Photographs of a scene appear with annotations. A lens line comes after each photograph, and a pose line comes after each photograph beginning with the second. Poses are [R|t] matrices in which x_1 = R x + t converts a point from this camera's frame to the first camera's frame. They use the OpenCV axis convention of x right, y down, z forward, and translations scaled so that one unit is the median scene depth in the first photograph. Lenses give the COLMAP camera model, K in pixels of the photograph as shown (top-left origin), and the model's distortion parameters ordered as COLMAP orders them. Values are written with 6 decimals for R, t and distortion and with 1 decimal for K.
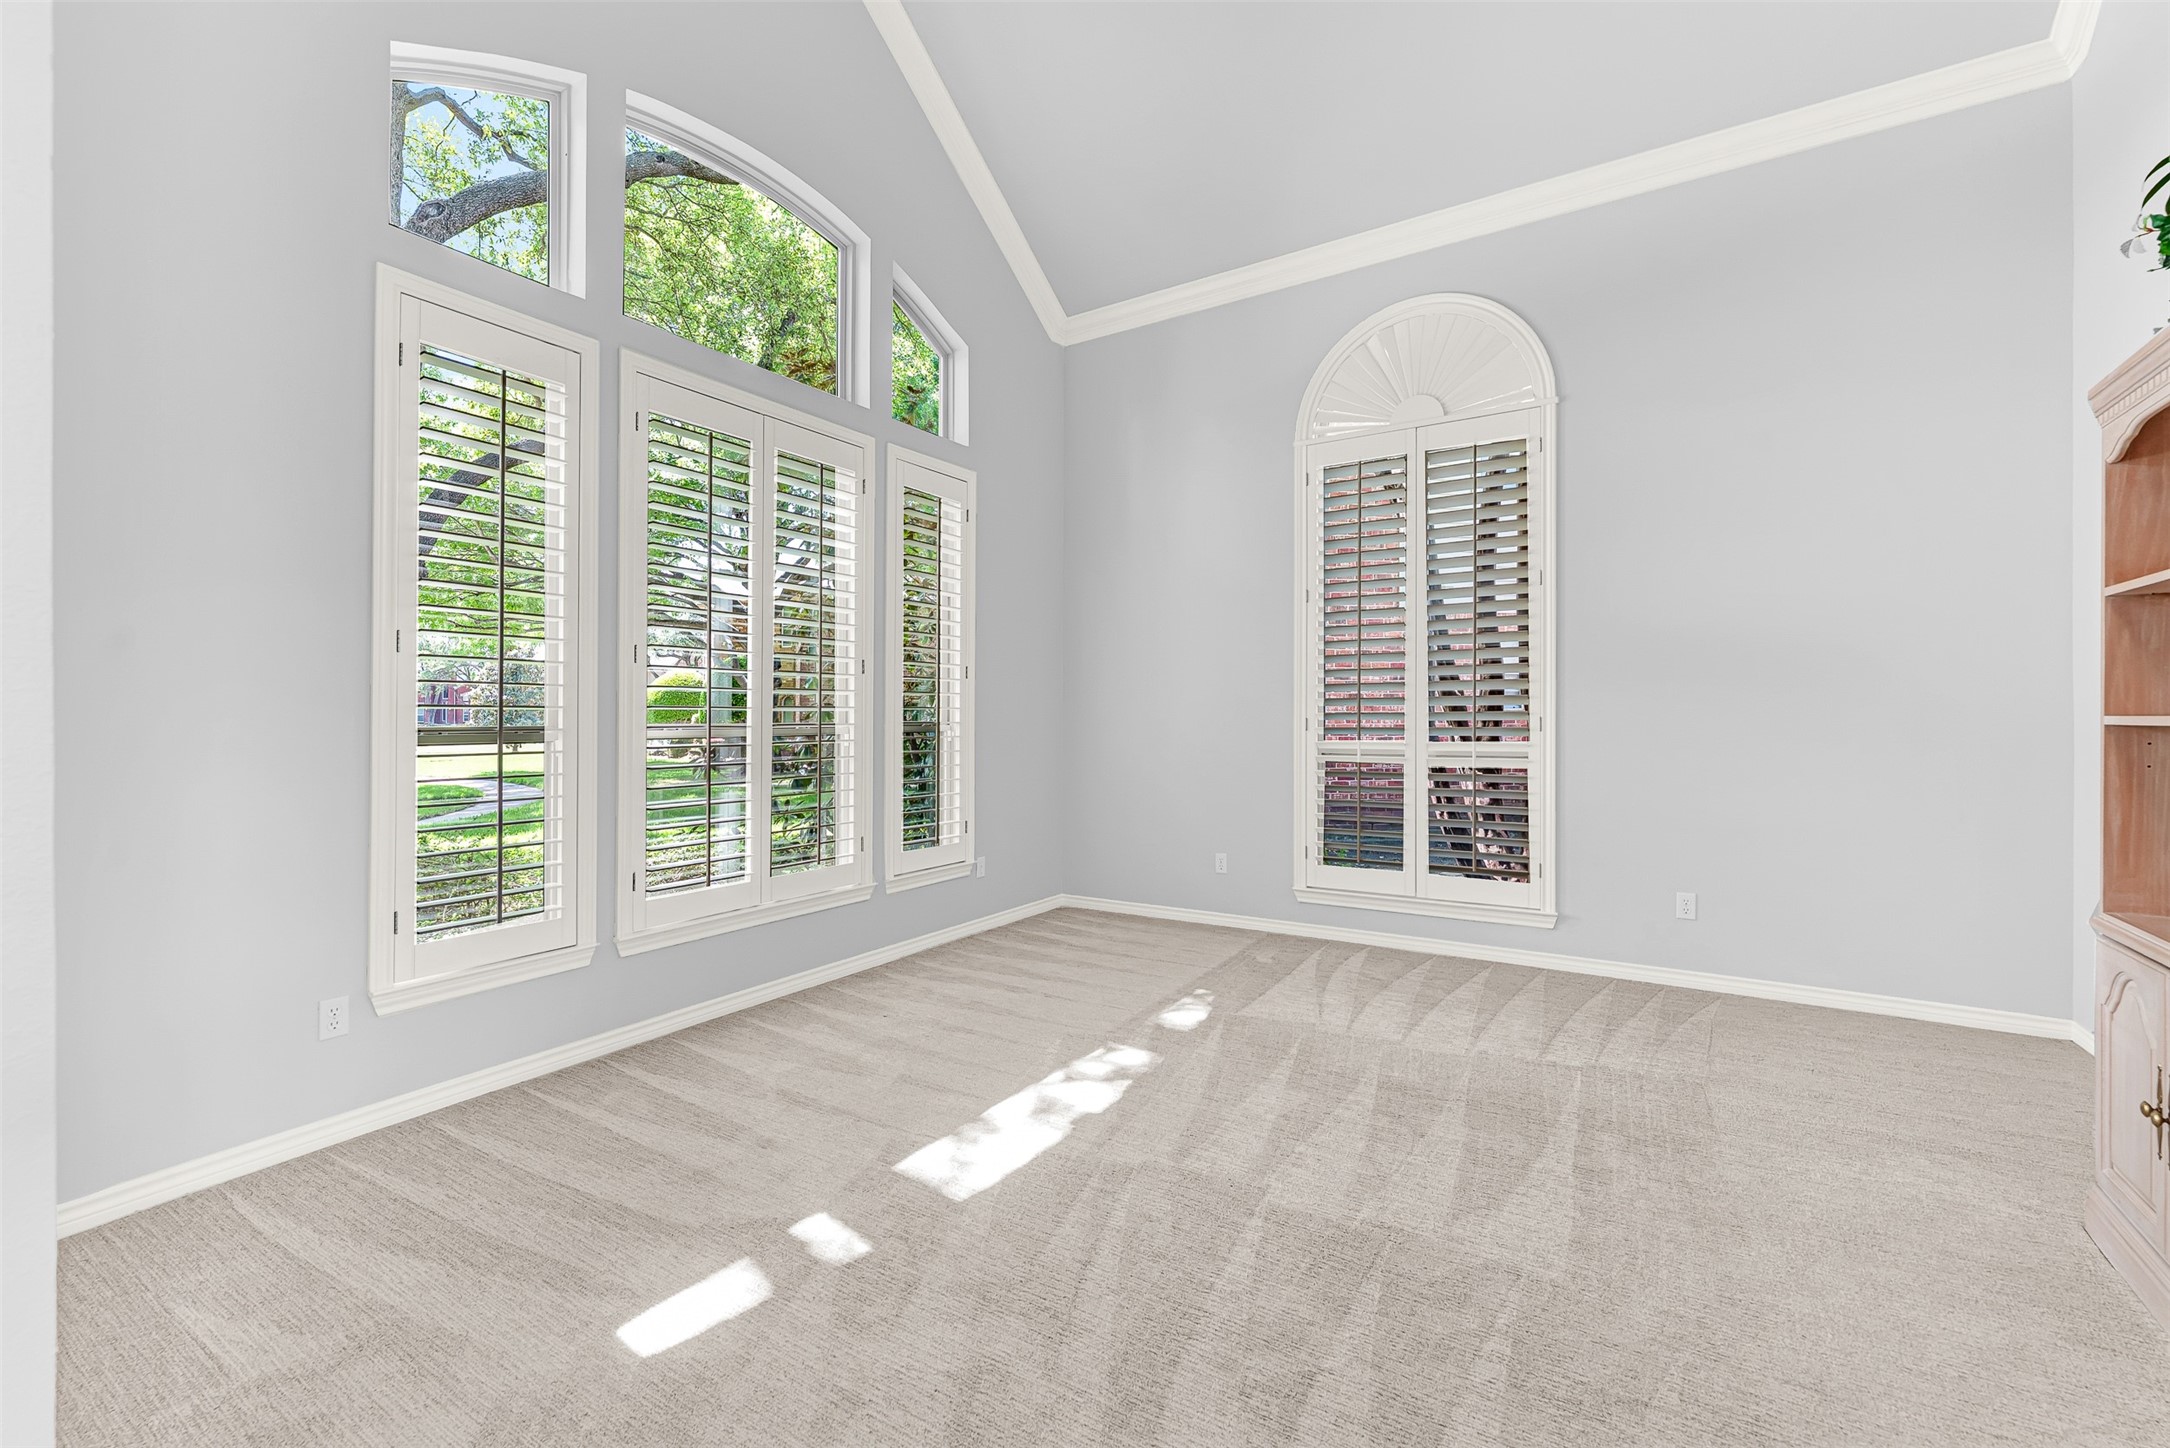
lens RADIAL K [[904.0, 0, 1088.3], [0, 904.0, 714.5], [0, 0, 1]] dist [-0.000163, 0.000443]
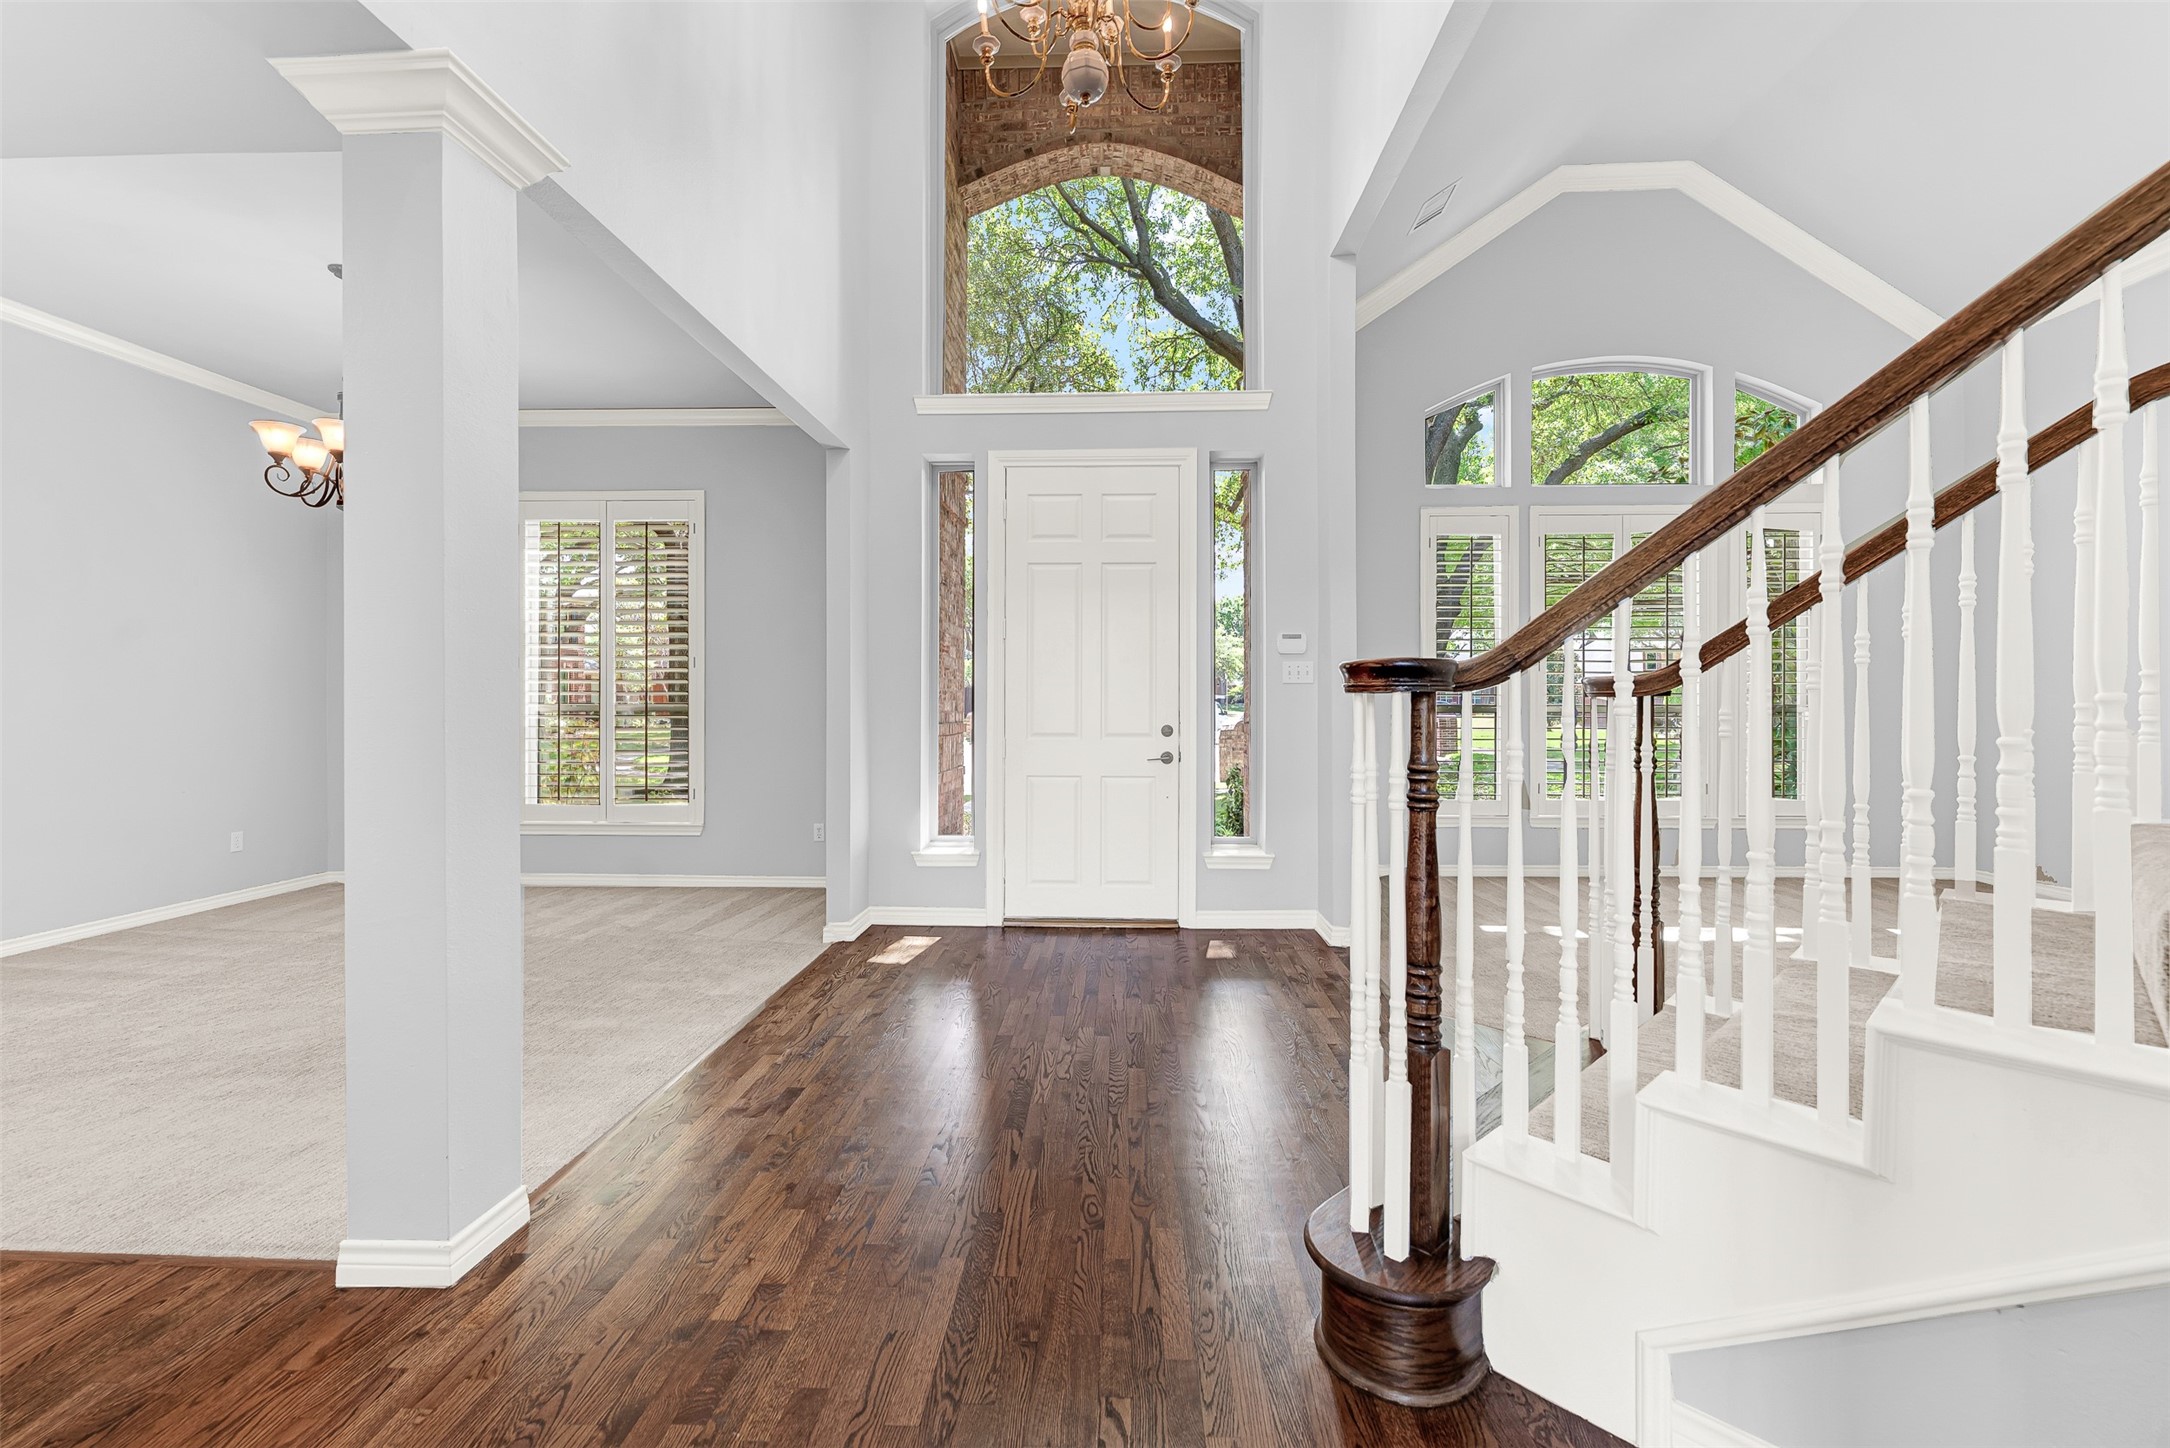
lens RADIAL K [[904.0, 0, 1088.3], [0, 904.0, 714.5], [0, 0, 1]] dist [-0.000163, 0.000443]
pose [[0.502884, 0.013794, -0.864244, 0.487884], [0.004650, 0.999815, 0.018664, -0.001870], [0.864342, -0.013405, 0.502727, -0.564287]]
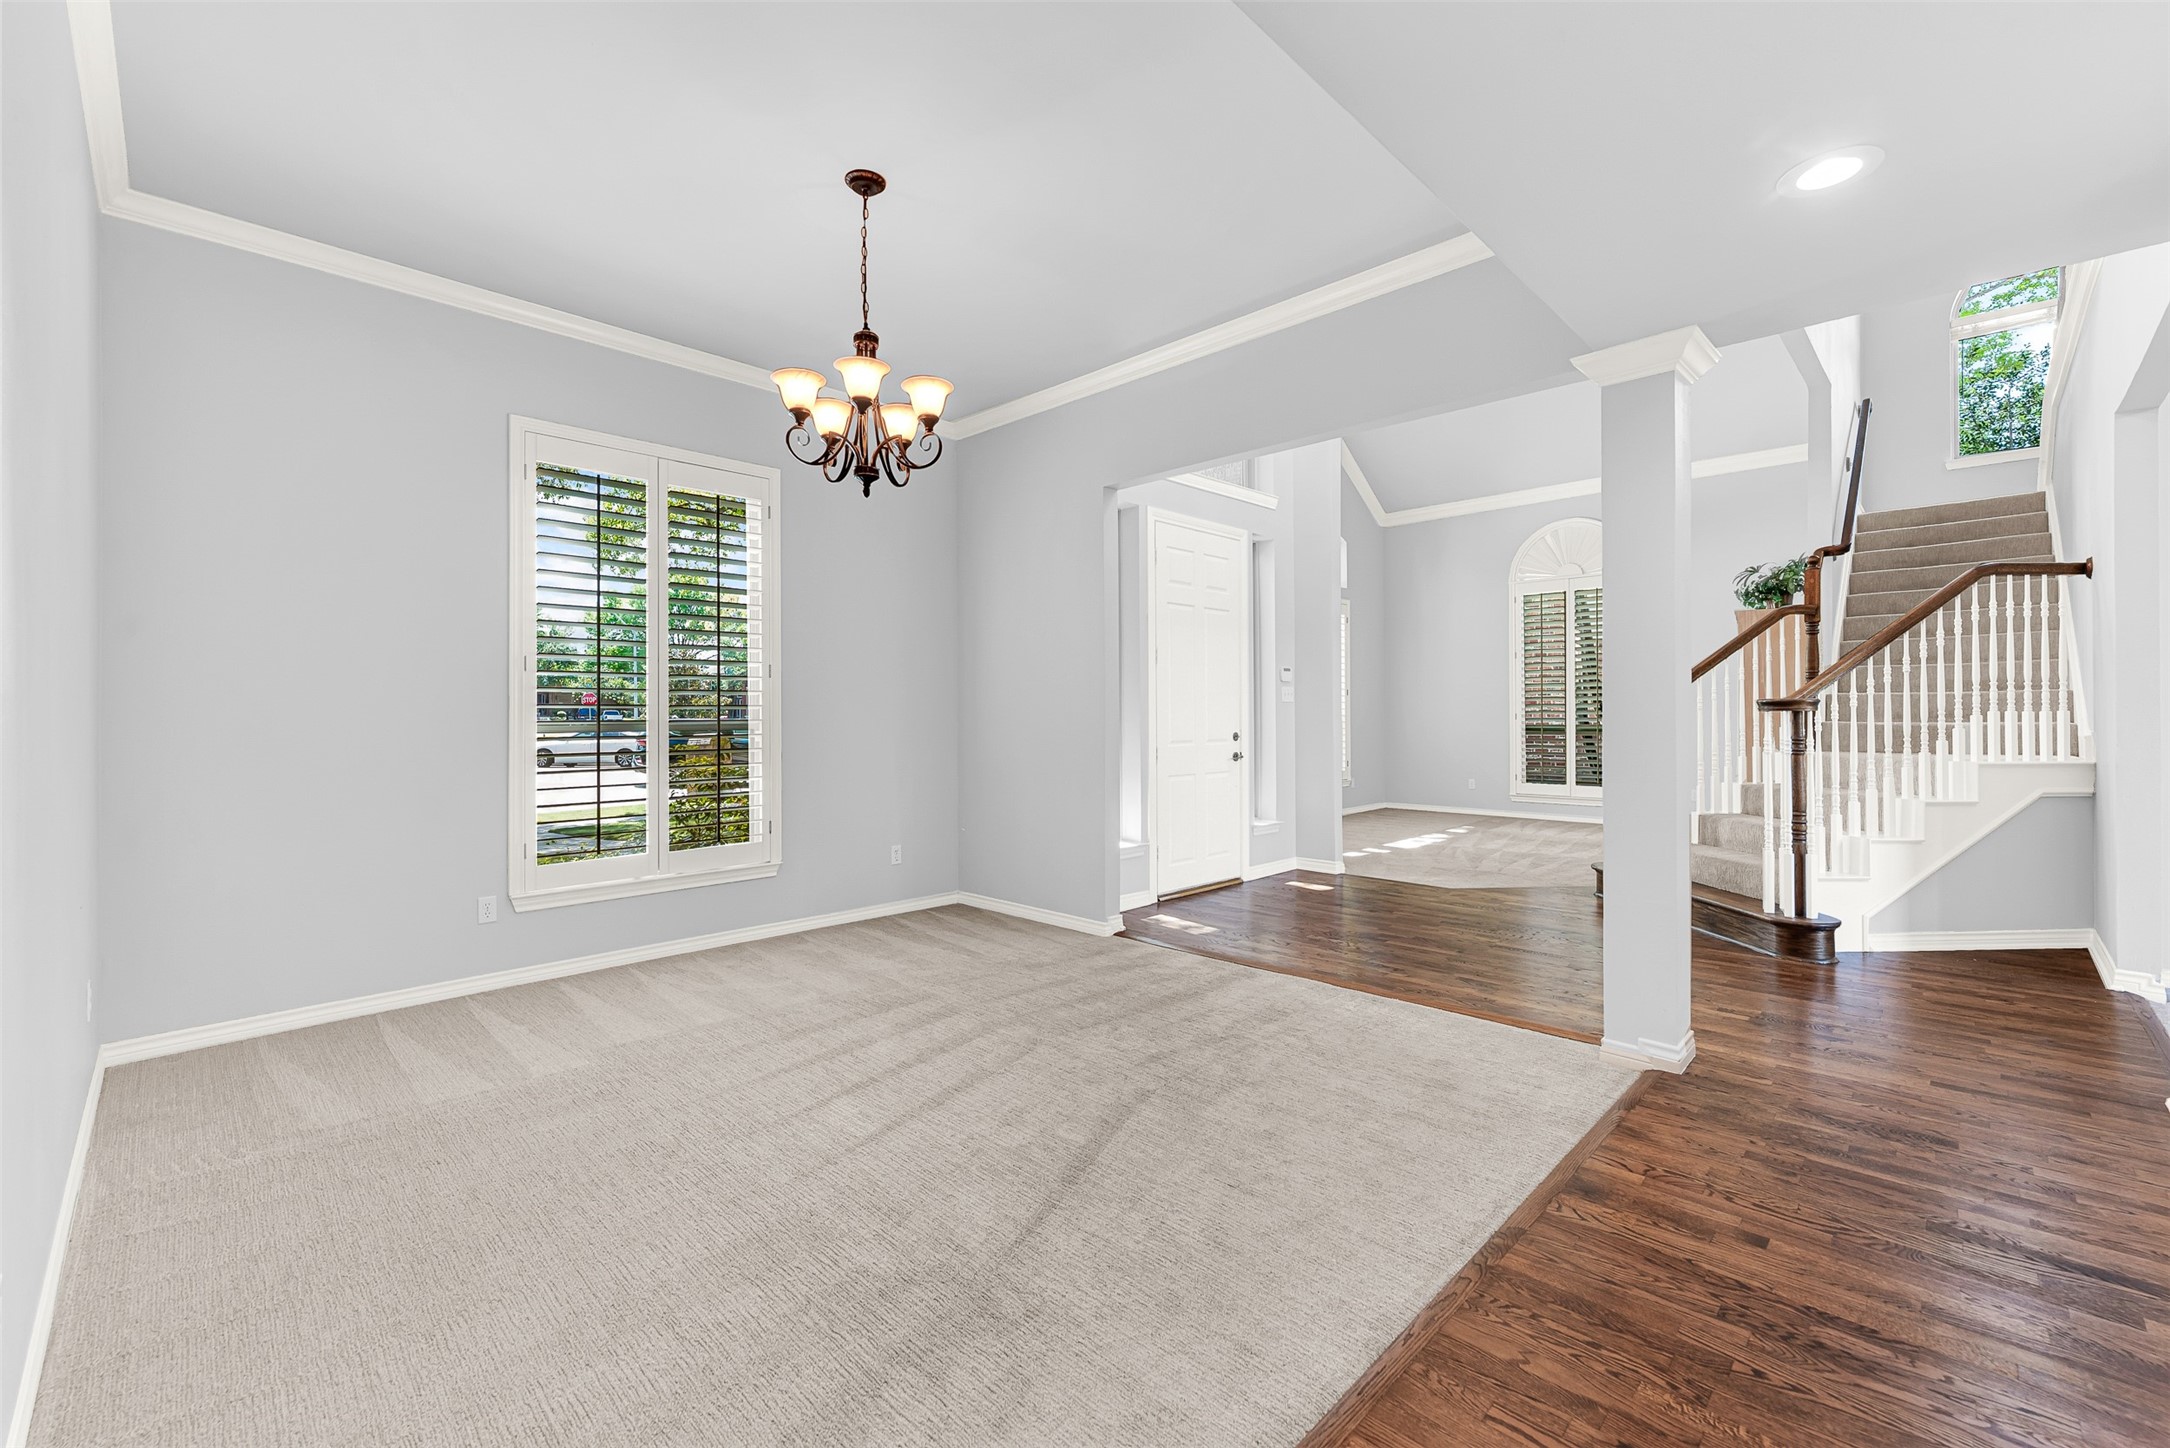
lens RADIAL K [[888.0, 0, 1082.4], [0, 888.0, 718.9], [0, 0, 1]] dist [-0.007233, 0.000023]
pose [[0.976514, 0.000977, -0.215451, -0.331029], [0.001787, 0.999919, 0.012635, -0.008796], [0.215446, -0.012723, 0.976433, -1.391768]]
